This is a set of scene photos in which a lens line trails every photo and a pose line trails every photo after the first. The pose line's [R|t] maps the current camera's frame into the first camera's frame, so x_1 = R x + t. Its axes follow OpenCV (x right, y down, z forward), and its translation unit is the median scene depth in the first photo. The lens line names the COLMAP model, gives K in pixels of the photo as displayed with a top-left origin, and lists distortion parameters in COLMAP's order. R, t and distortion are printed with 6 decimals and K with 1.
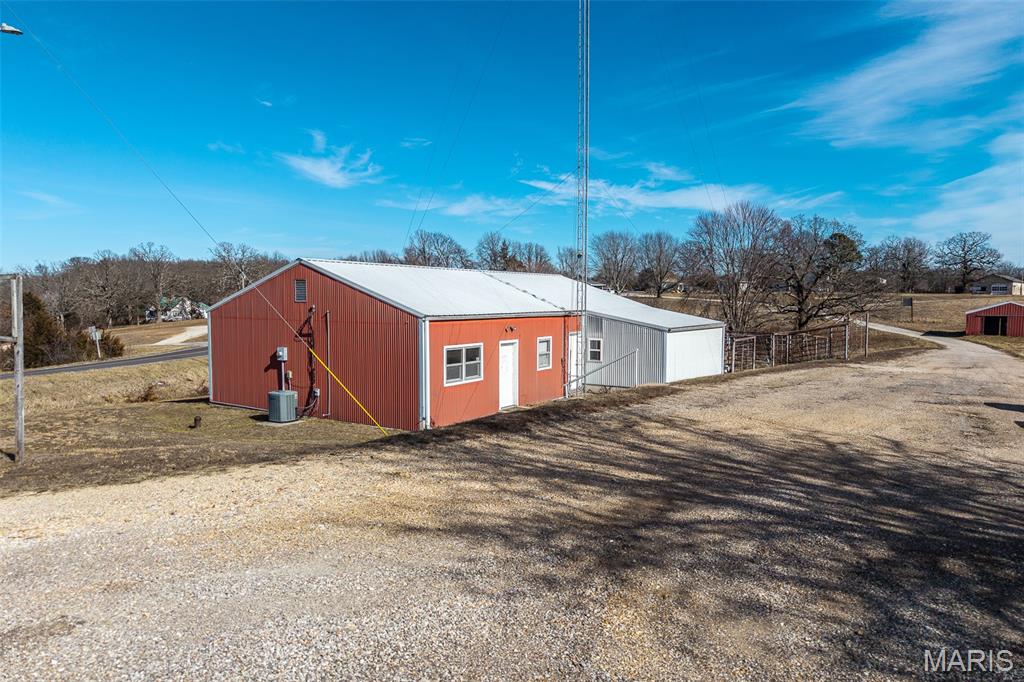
lens RADIAL K [[685.8, 0, 508.9], [0, 685.8, 345.9], [0, 0, 1]] dist [0.089824, -0.145379]
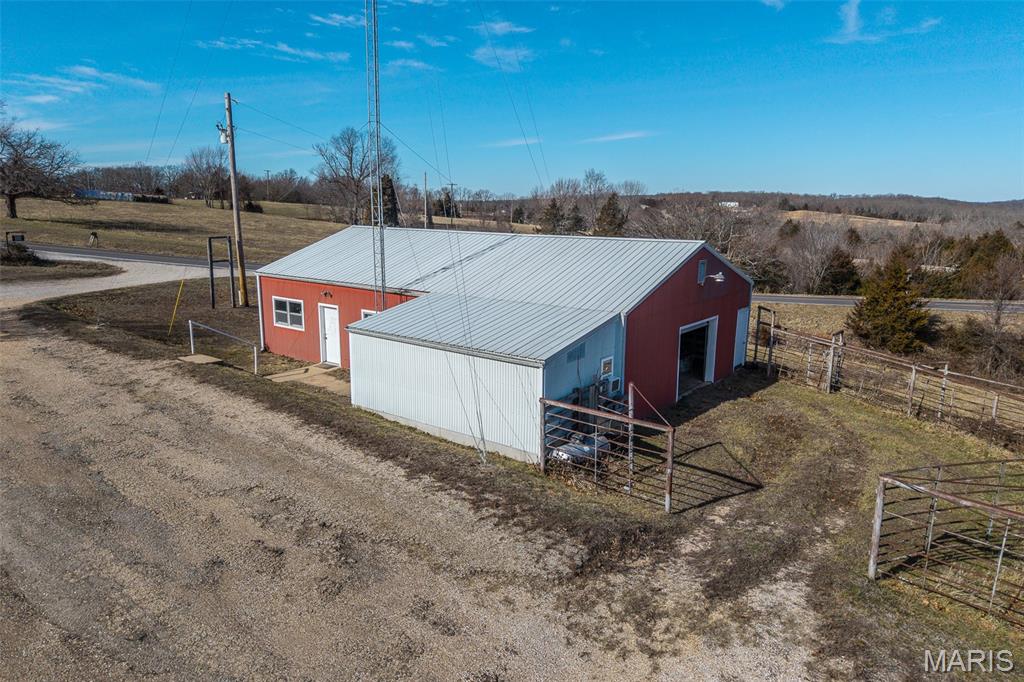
lens RADIAL K [[691.5, 0, 511.4], [0, 691.5, 337.0], [0, 0, 1]] dist [0.005498, 0.000756]
pose [[-0.095977, 0.192138, -0.976663, 0.970741], [-0.071372, 0.977339, 0.199285, -0.181490], [0.992821, 0.088833, -0.080089, 1.261292]]
